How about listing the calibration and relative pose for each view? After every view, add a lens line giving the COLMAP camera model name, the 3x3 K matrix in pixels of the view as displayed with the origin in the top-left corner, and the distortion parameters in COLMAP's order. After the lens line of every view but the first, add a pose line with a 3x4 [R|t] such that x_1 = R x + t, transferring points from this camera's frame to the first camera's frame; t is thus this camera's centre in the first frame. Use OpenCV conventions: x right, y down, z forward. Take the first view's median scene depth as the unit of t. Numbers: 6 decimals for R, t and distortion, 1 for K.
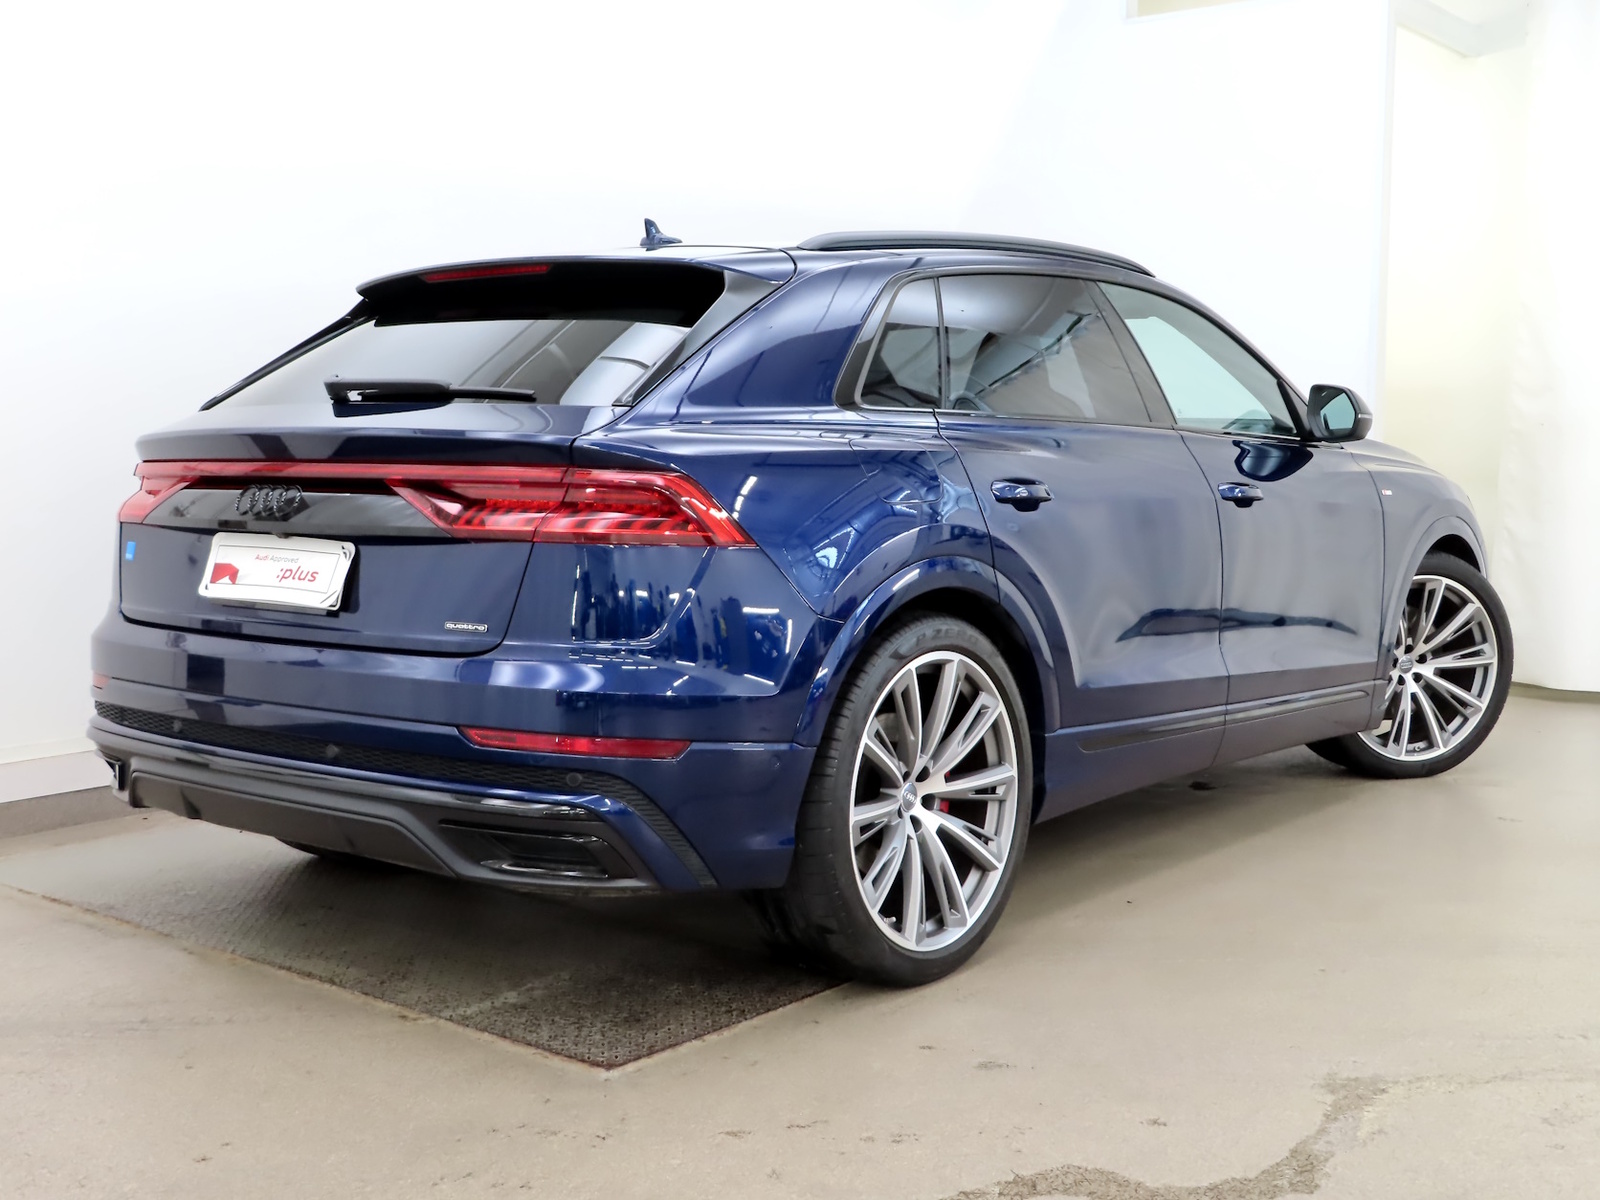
lens RADIAL K [[1892.5, 0, 801.0], [0, 1892.5, 590.0], [0, 0, 1]] dist [0.025200, 0.000000]
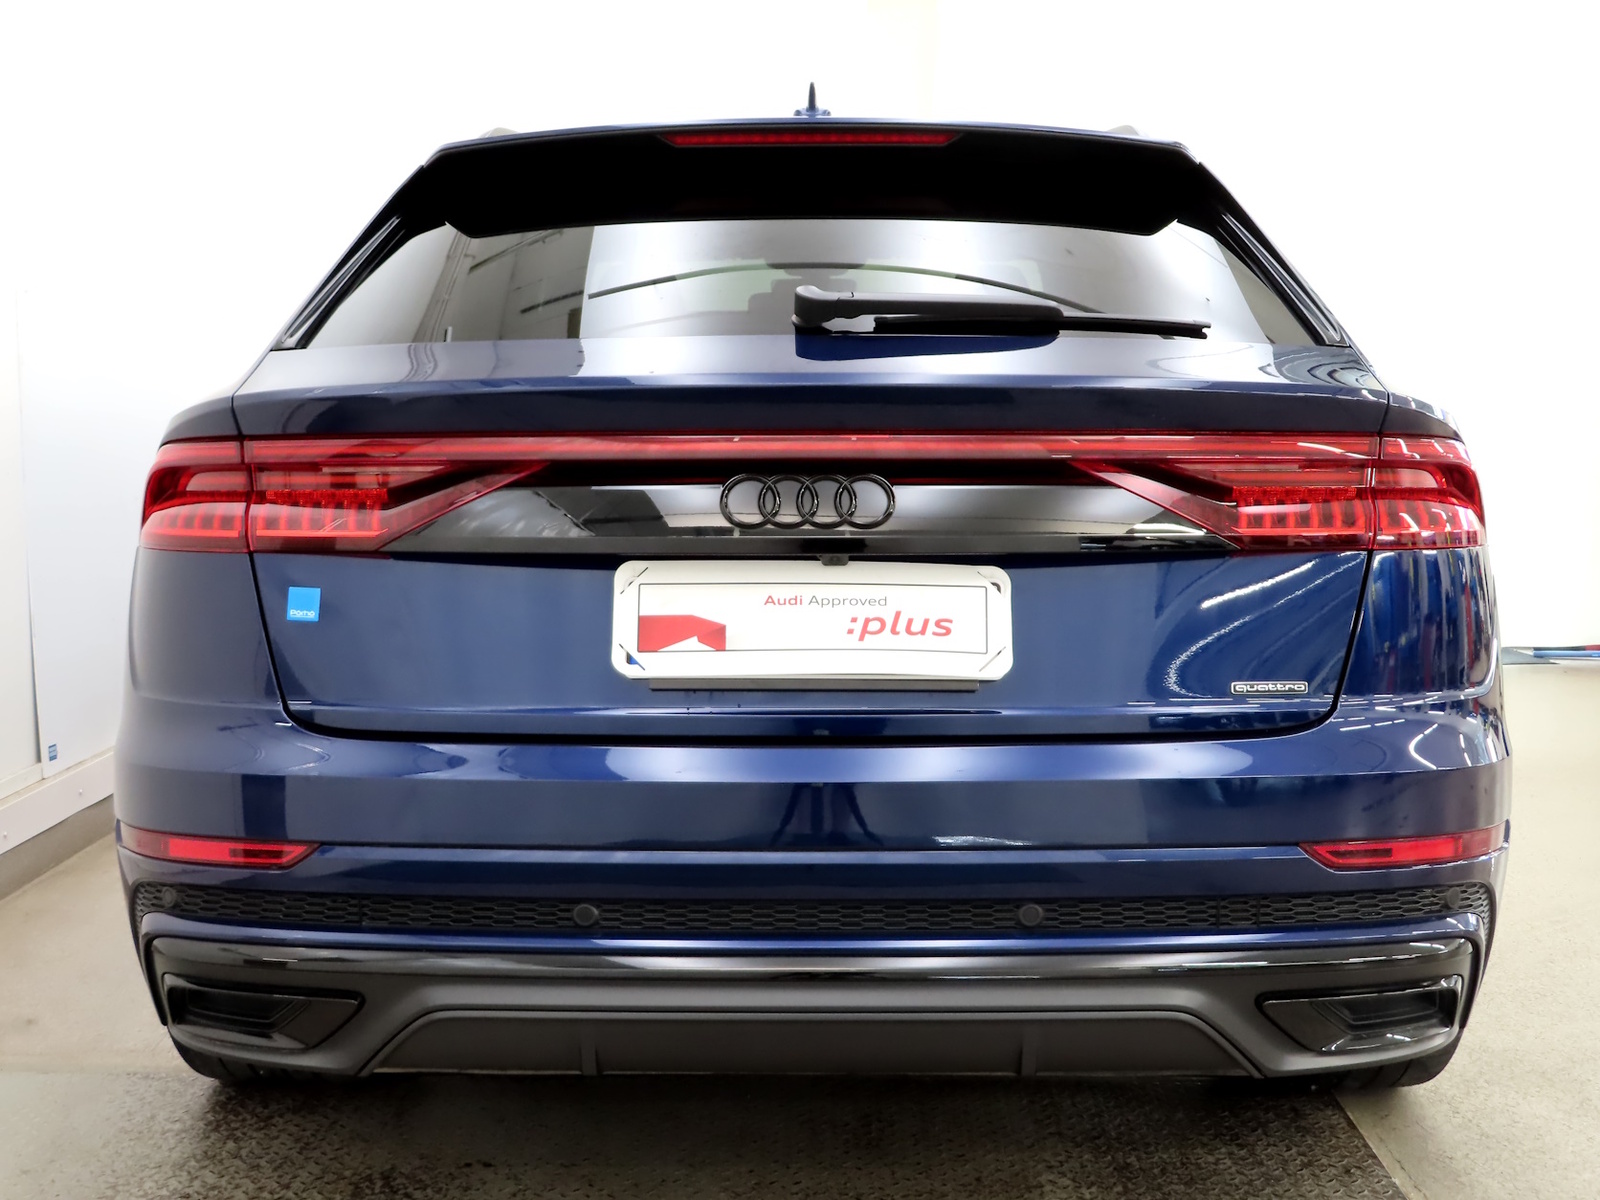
lens RADIAL K [[1892.5, 0, 806.0], [0, 1892.5, 614.0], [0, 0, 1]] dist [0.025200, 0.000000]
pose [[0.774311, -0.069295, 0.629000, -0.663797], [0.053287, 0.997596, 0.044305, -0.039649], [-0.630558, -0.000788, 0.776142, 0.569140]]
